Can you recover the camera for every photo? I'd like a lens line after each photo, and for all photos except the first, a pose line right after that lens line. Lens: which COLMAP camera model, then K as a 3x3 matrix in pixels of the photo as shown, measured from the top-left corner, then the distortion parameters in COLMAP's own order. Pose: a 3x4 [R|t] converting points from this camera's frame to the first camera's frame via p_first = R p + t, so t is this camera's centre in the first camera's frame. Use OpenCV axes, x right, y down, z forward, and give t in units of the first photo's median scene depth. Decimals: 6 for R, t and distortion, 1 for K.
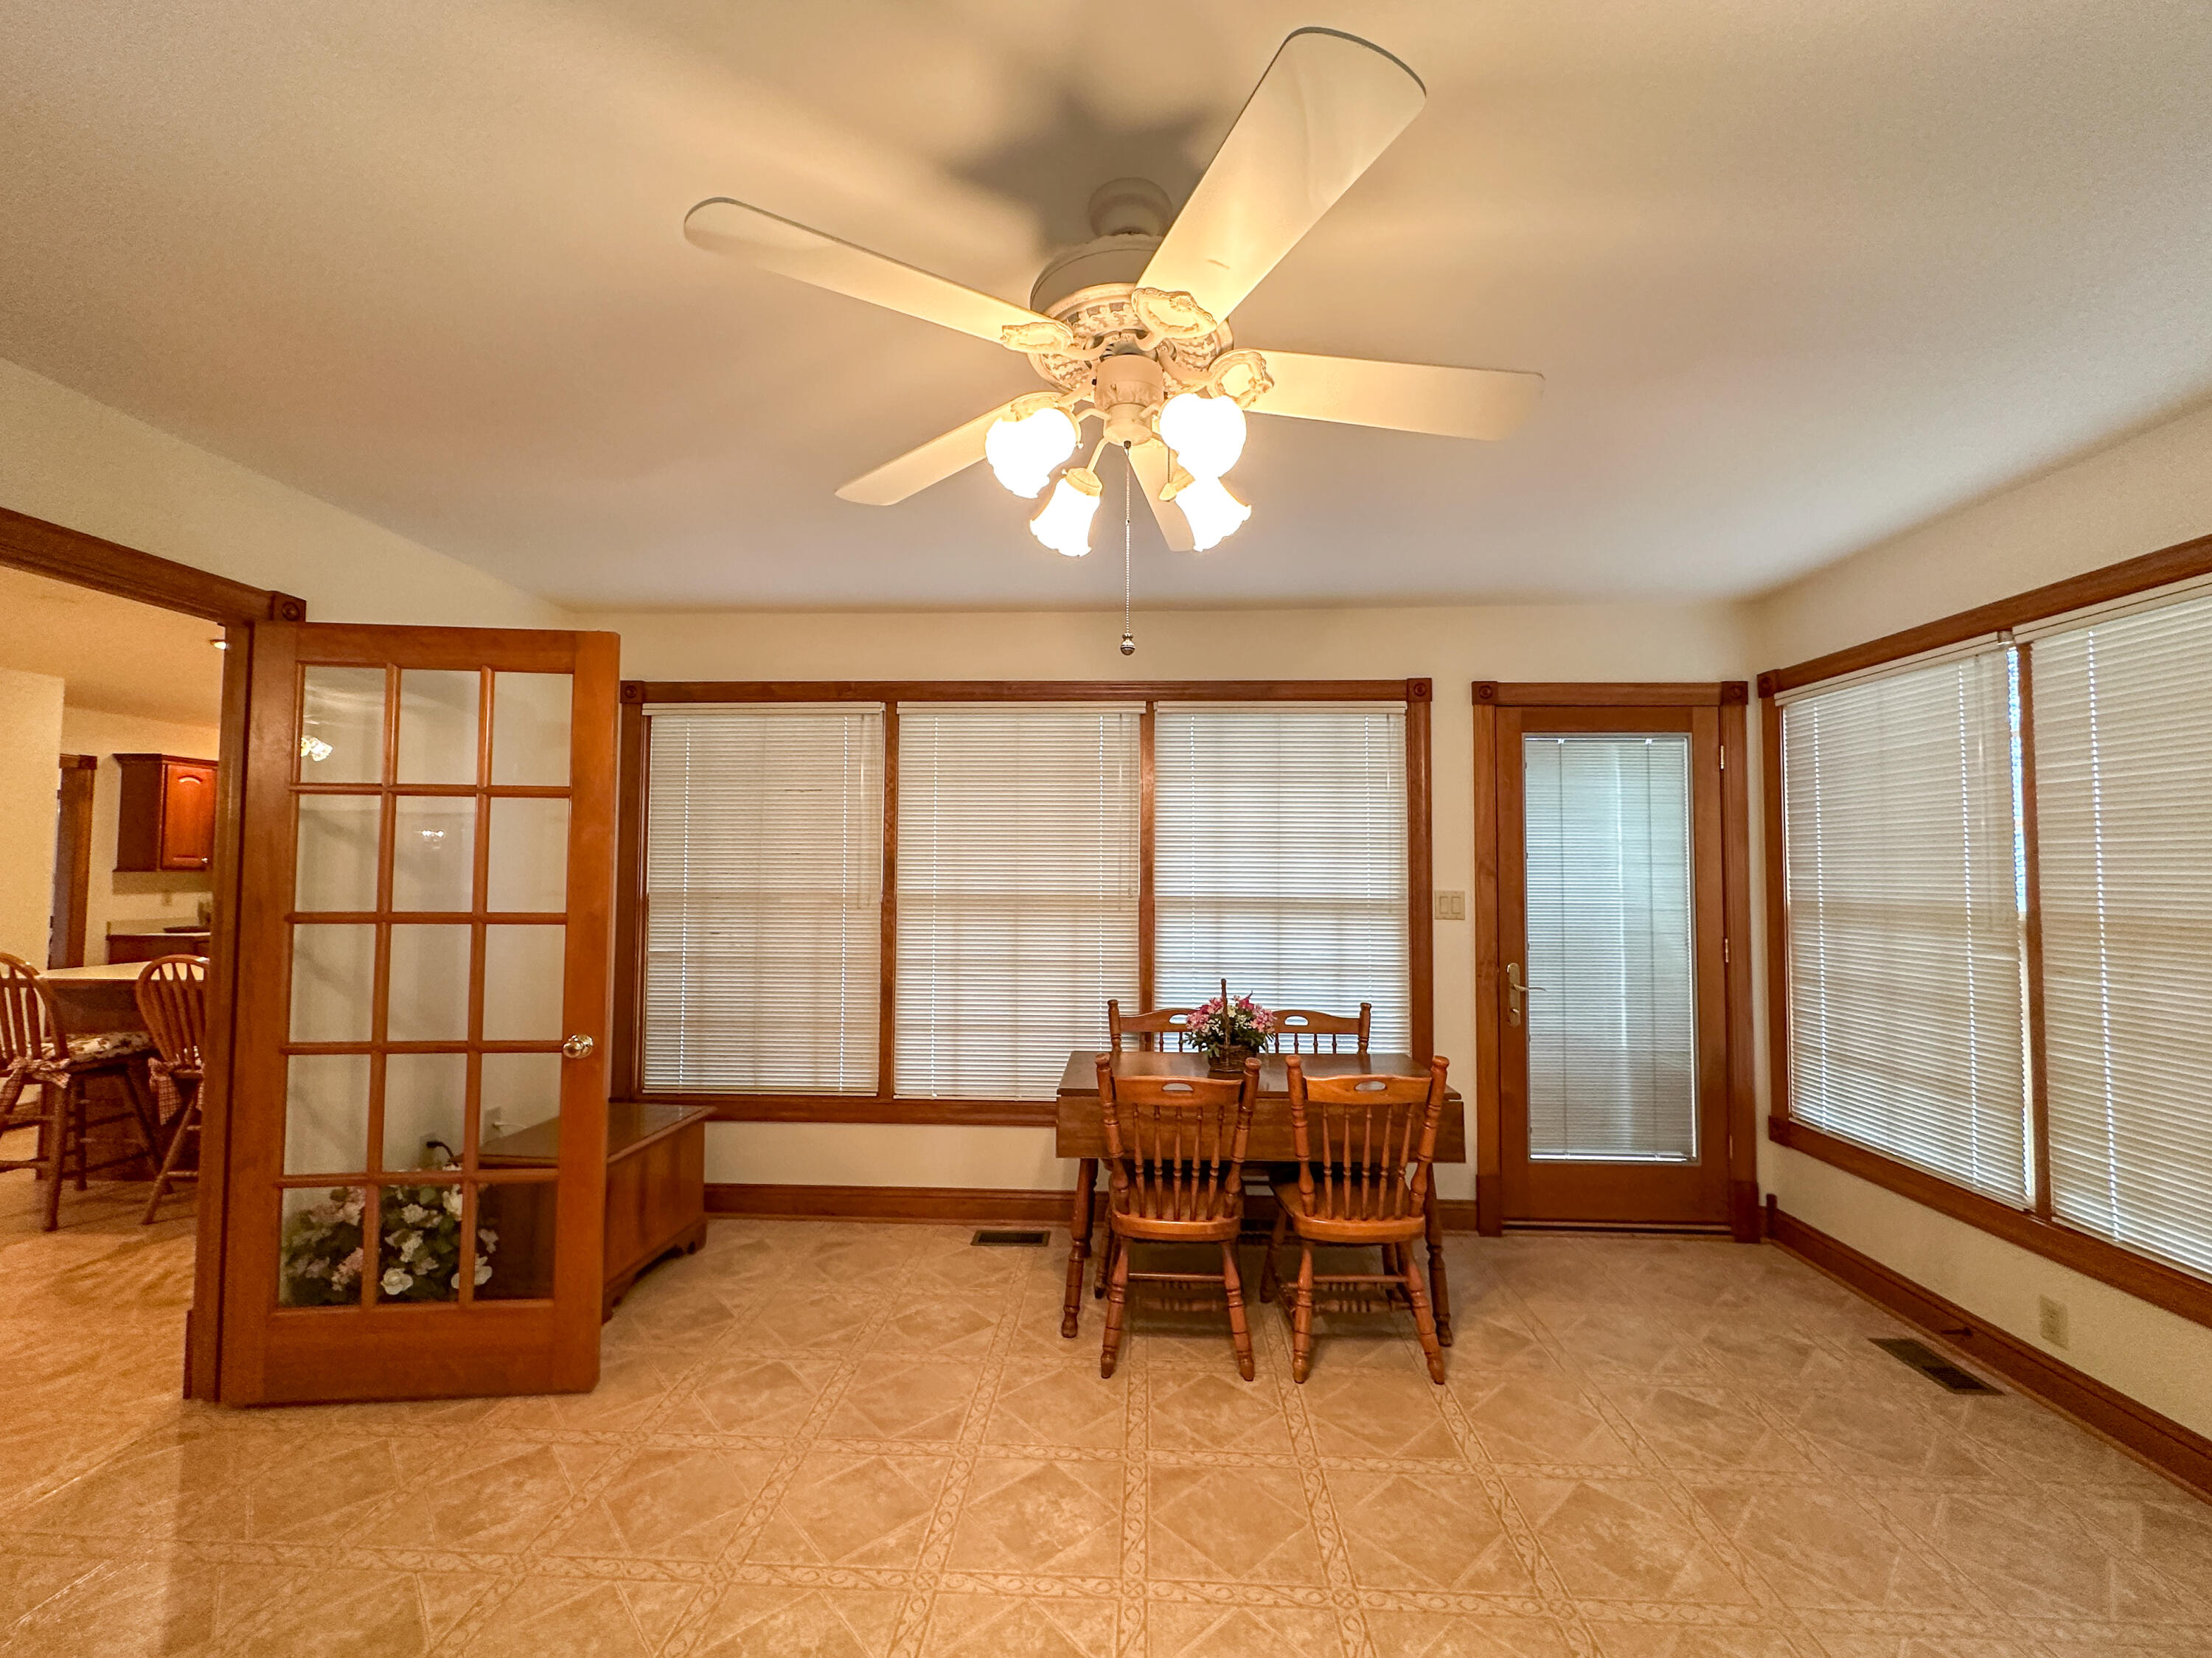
lens RADIAL K [[904.4, 0, 1108.4], [0, 904.4, 829.8], [0, 0, 1]] dist [-0.004625, 0.000810]
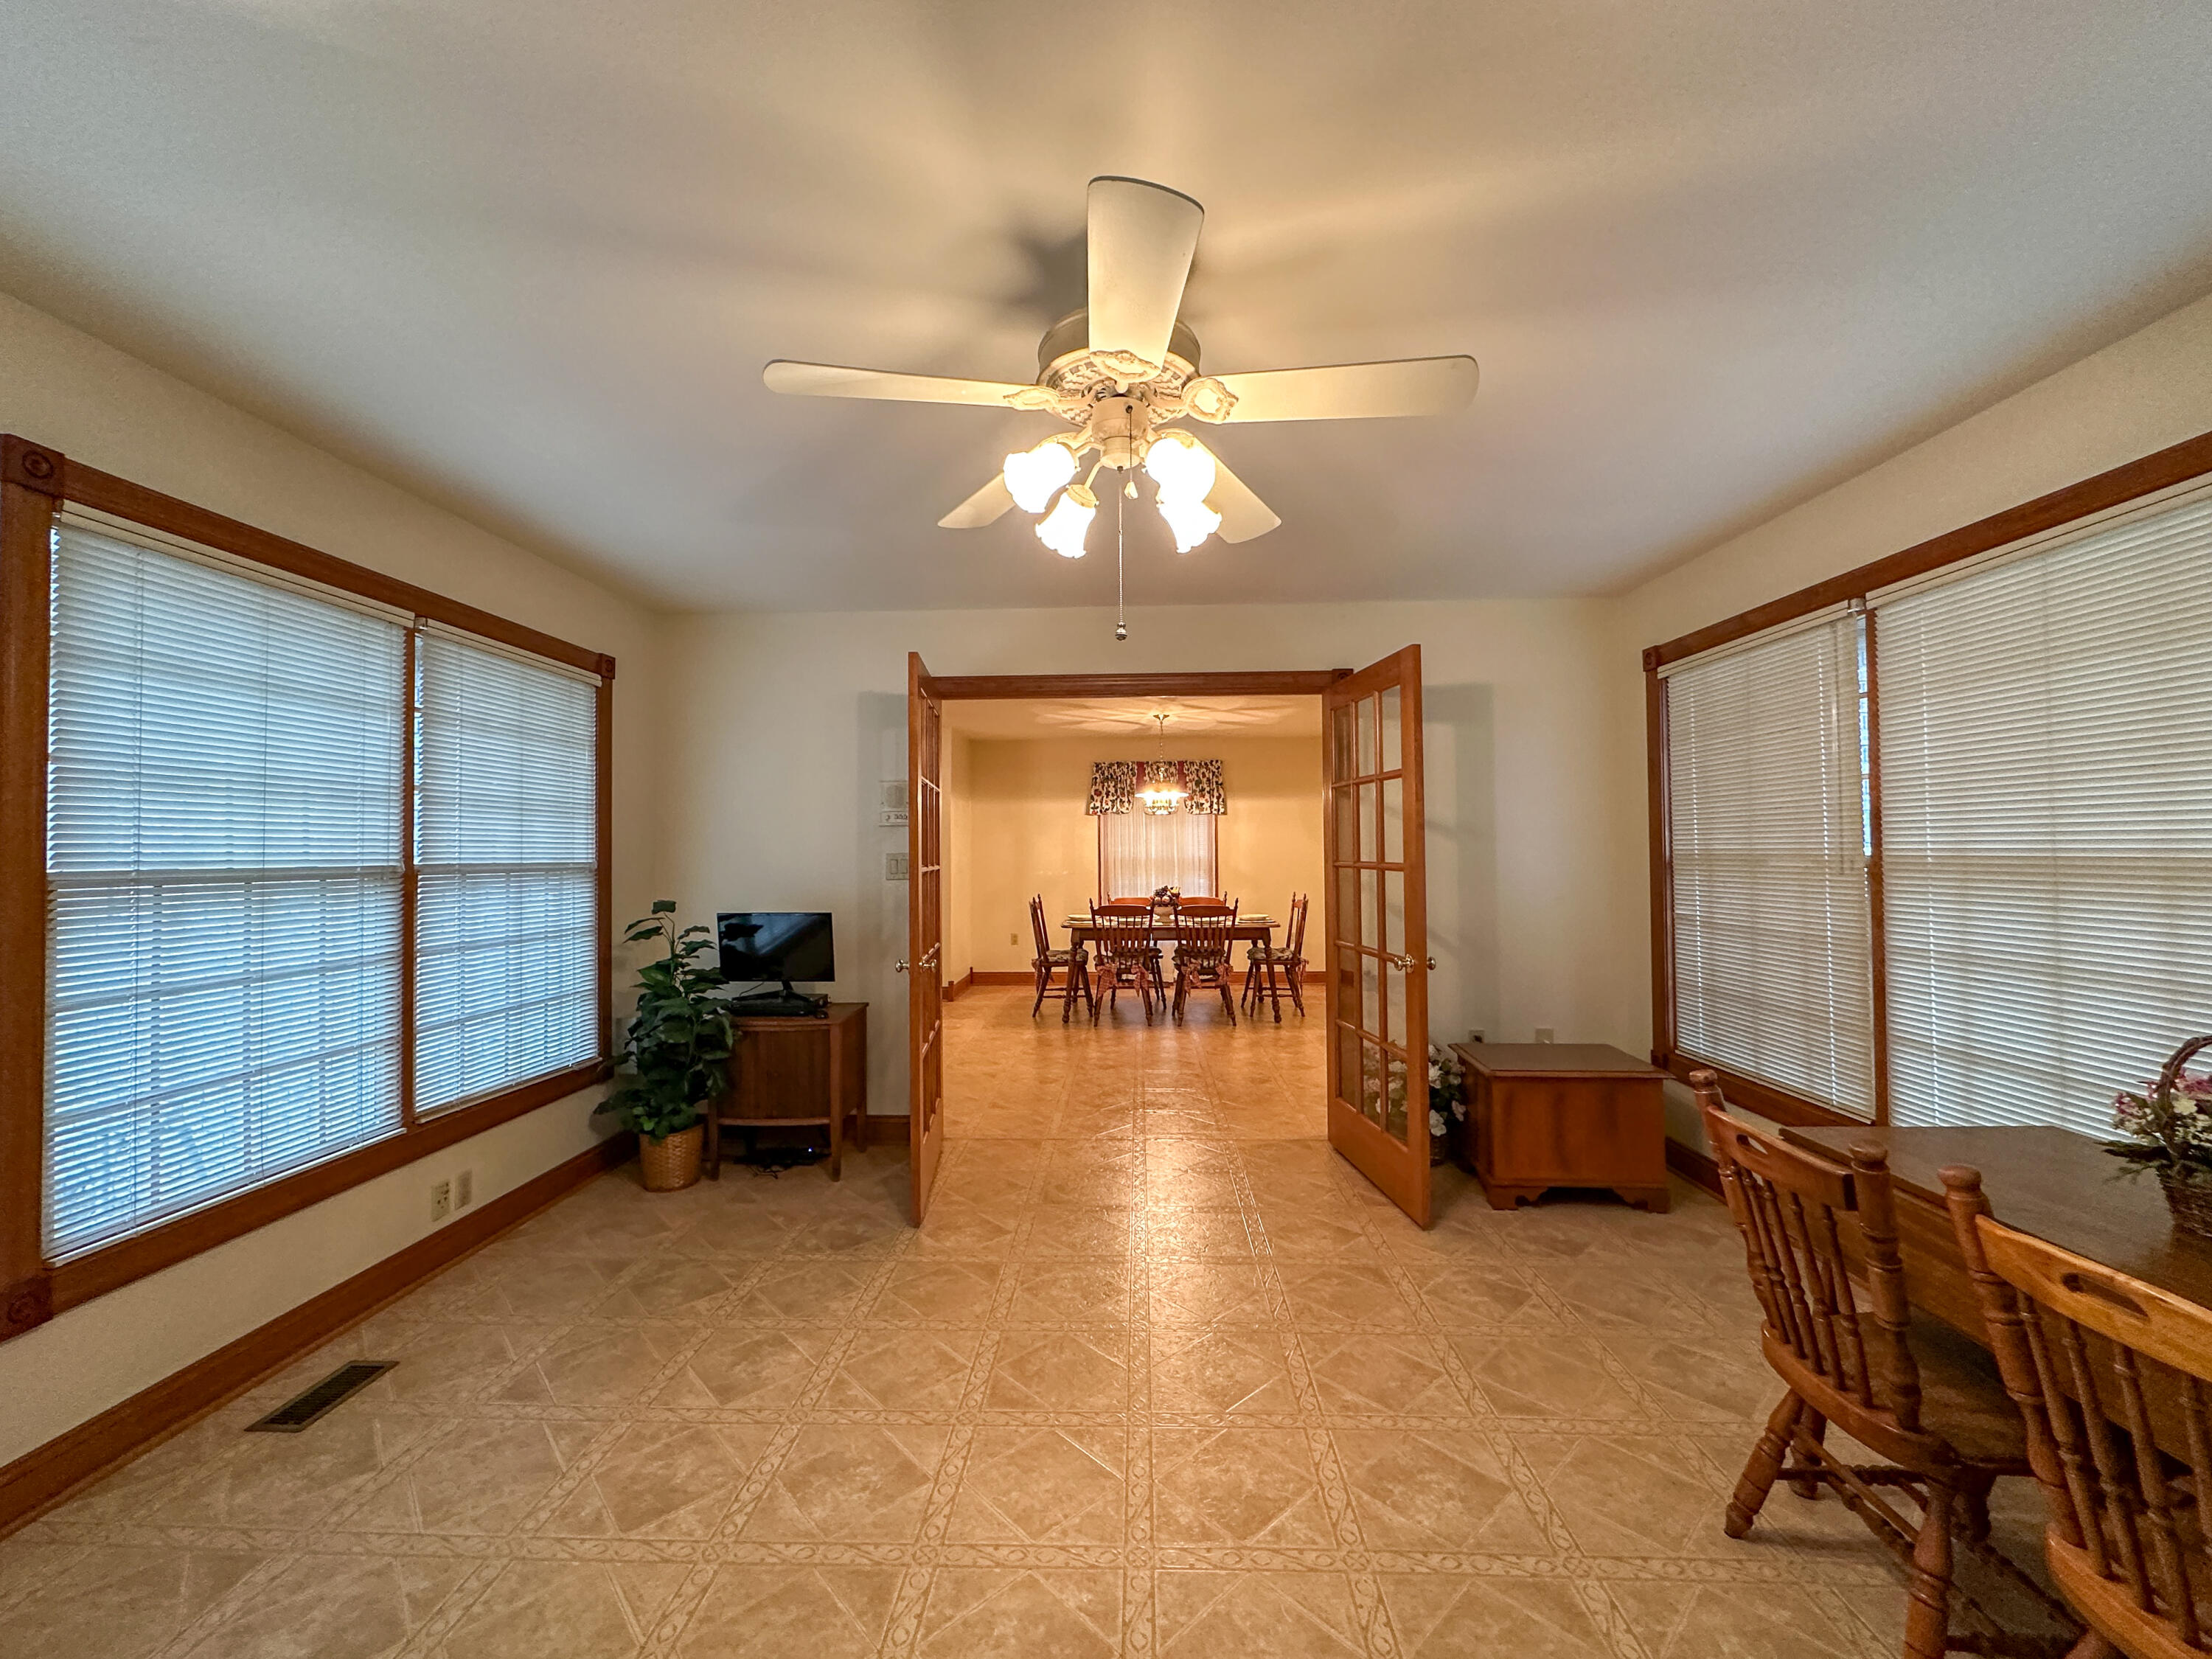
lens RADIAL K [[904.5, 0, 1114.9], [0, 904.5, 835.3], [0, 0, 1]] dist [-0.004625, 0.000810]
pose [[0.005373, -0.021587, -0.999753, 0.488383], [0.047137, 0.998661, -0.021311, 0.040997], [0.998874, -0.047011, 0.006383, 0.379593]]
